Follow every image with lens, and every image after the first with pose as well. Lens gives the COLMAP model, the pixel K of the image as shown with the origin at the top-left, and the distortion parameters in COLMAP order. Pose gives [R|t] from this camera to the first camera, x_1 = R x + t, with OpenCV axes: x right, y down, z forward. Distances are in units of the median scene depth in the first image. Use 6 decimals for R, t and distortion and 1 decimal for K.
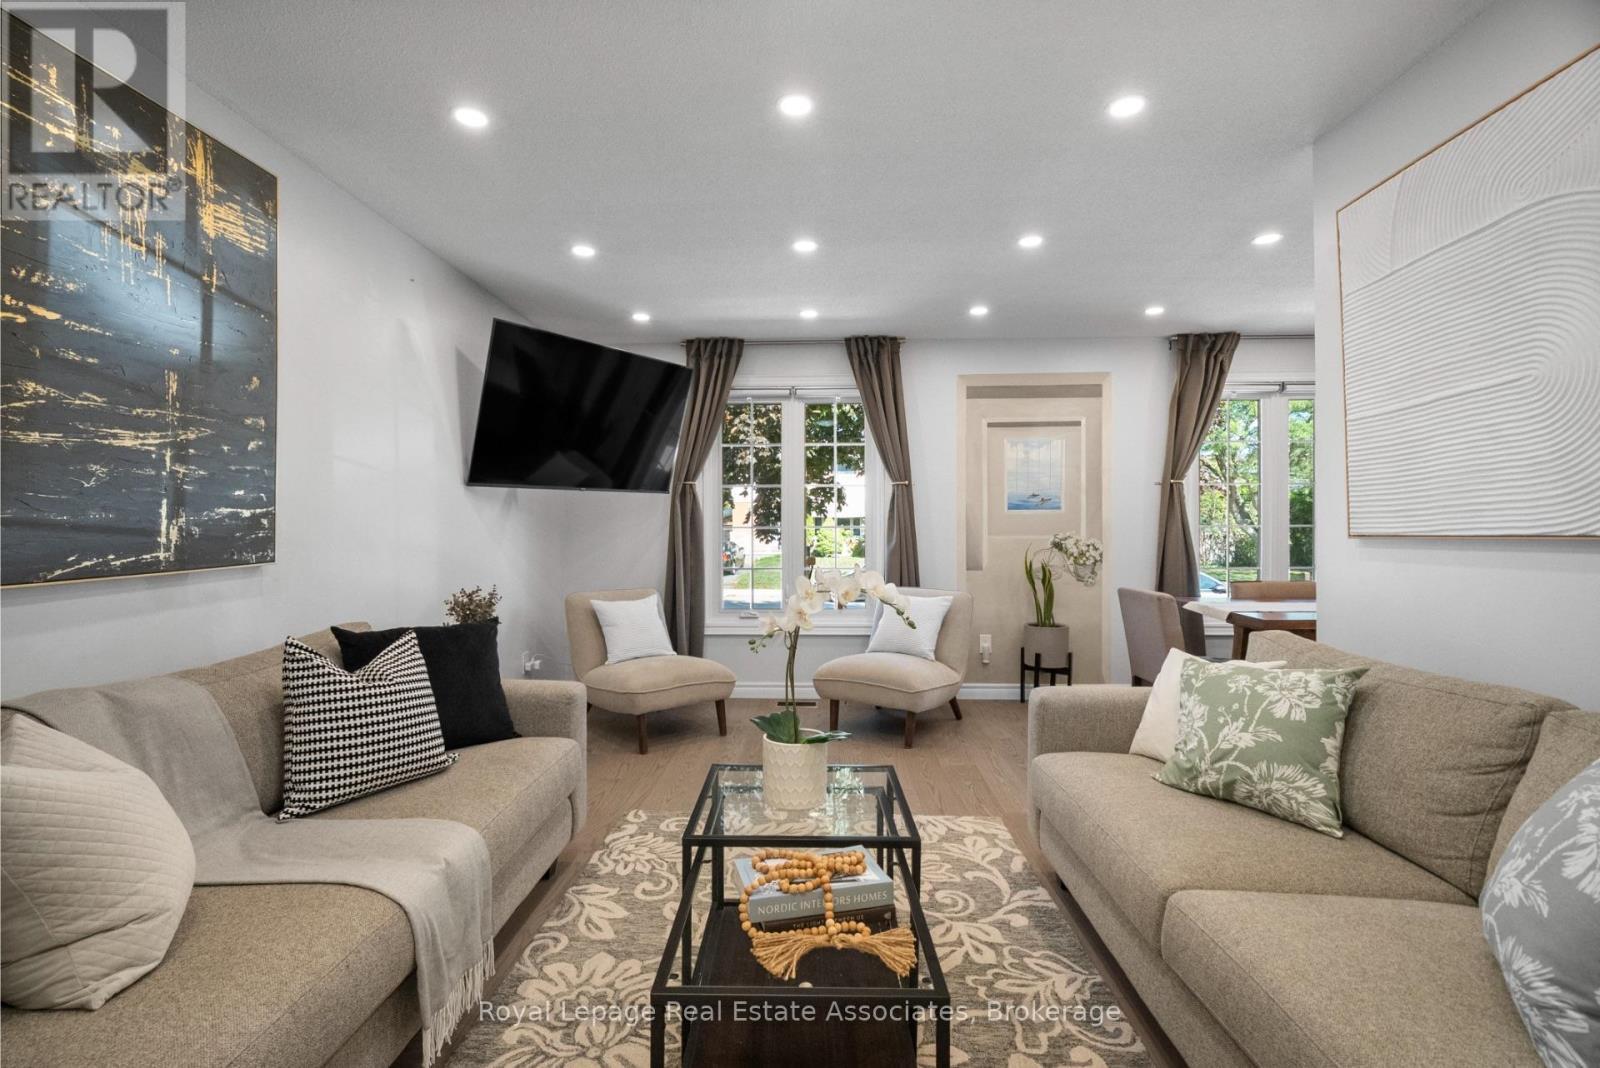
lens RADIAL K [[735.9, 0, 802.1], [0, 735.9, 533.8], [0, 0, 1]] dist [-0.005595, 0.003595]
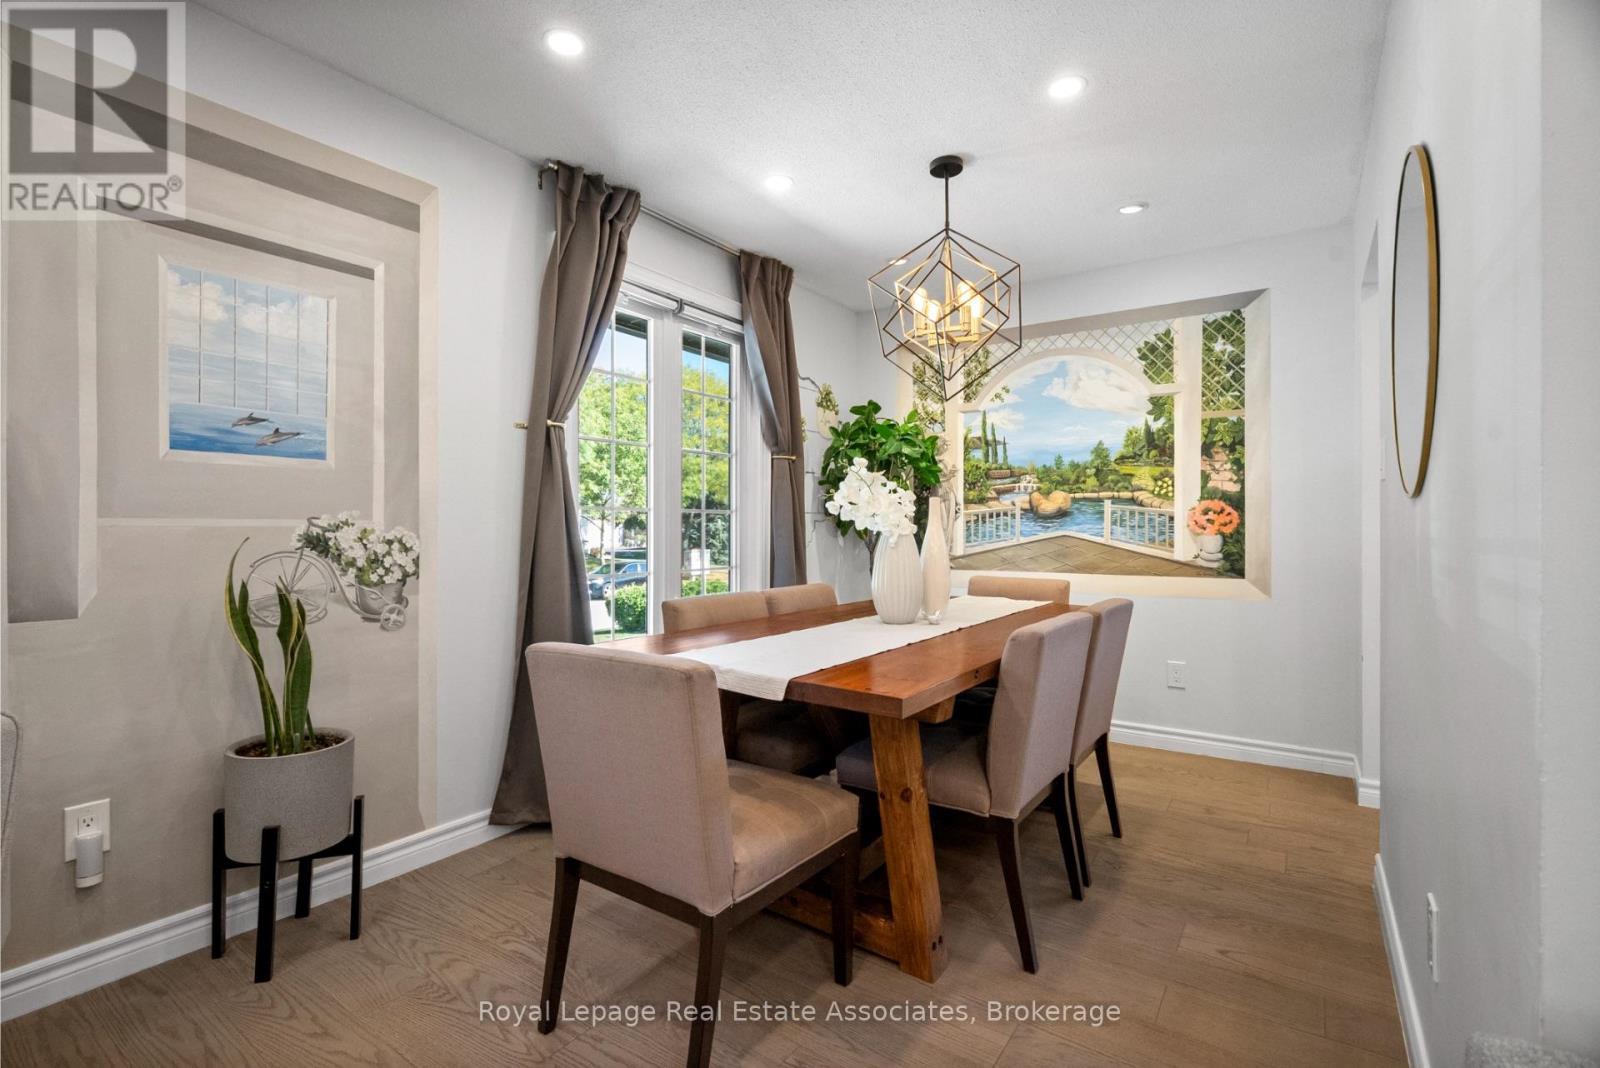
lens RADIAL K [[735.9, 0, 798.0], [0, 735.9, 532.4], [0, 0, 1]] dist [-0.005595, 0.003595]
pose [[0.554690, 0.001215, 0.832056, 0.147532], [-0.004444, 0.999989, 0.001502, 0.007991], [-0.832045, -0.004531, 0.554689, 0.532568]]
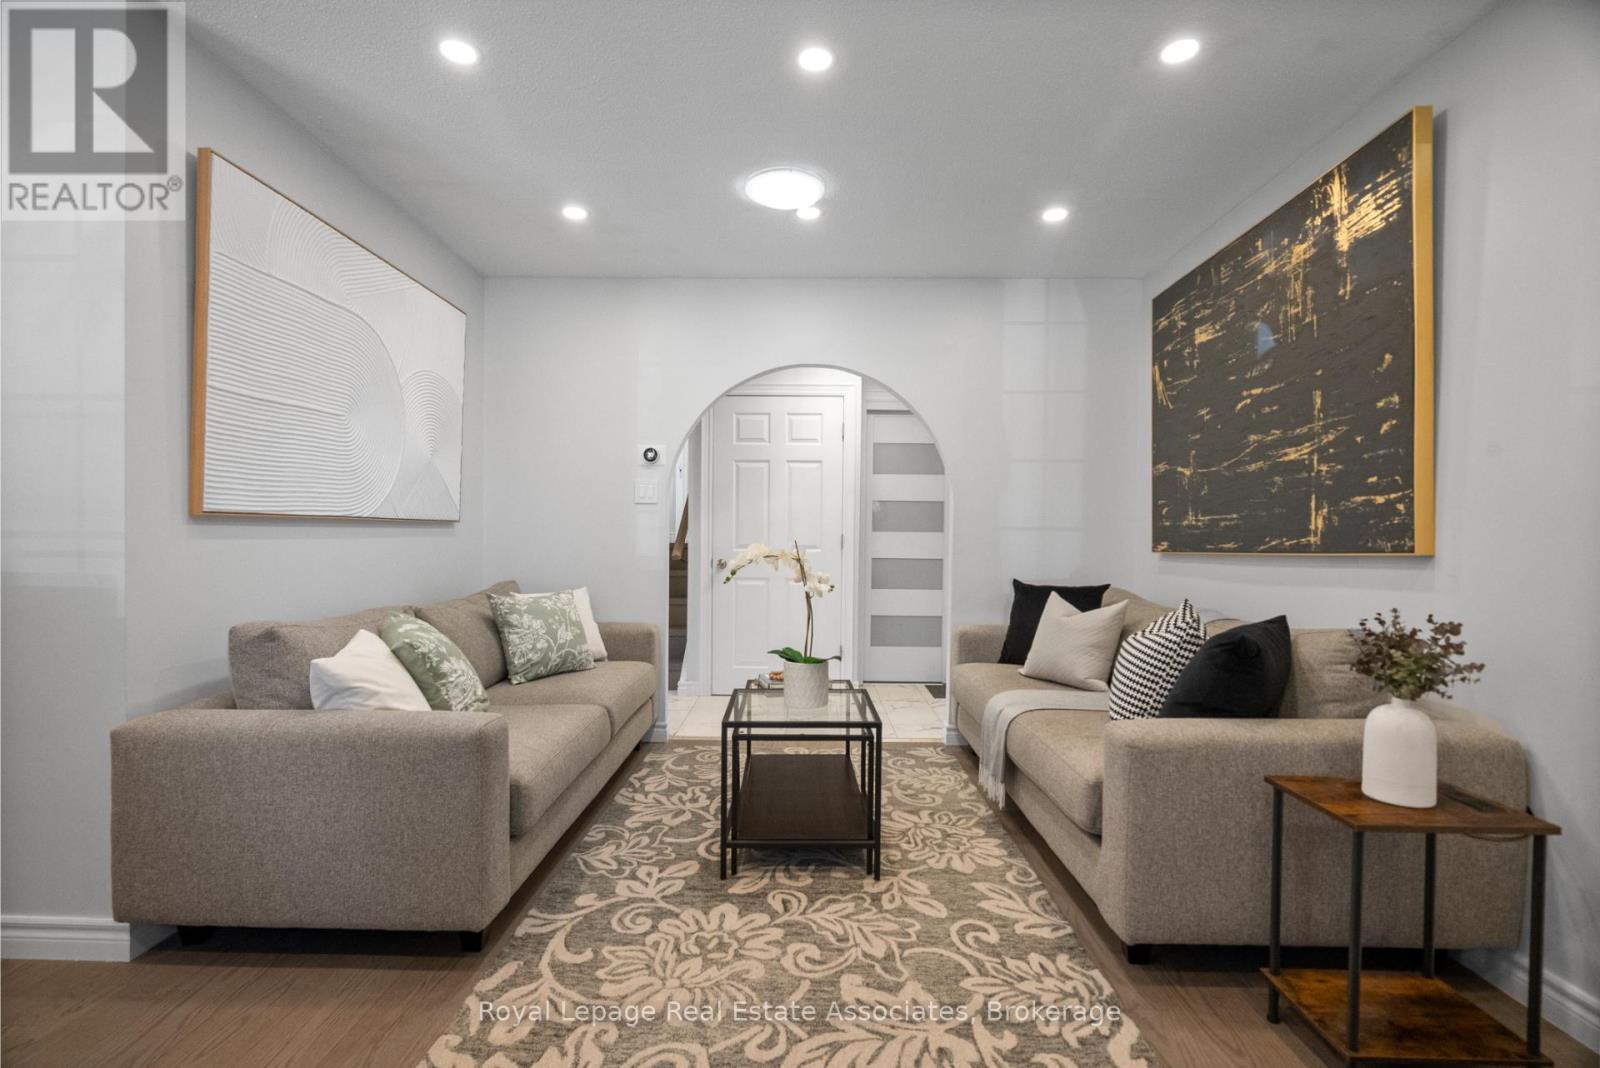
lens RADIAL K [[735.9, 0, 800.3], [0, 735.9, 533.7], [0, 0, 1]] dist [-0.005595, 0.003595]
pose [[-0.999817, -0.007967, -0.017401, 0.023014], [-0.007966, 0.999968, -0.000167, 0.024481], [0.017402, -0.000028, -0.999849, 2.067617]]
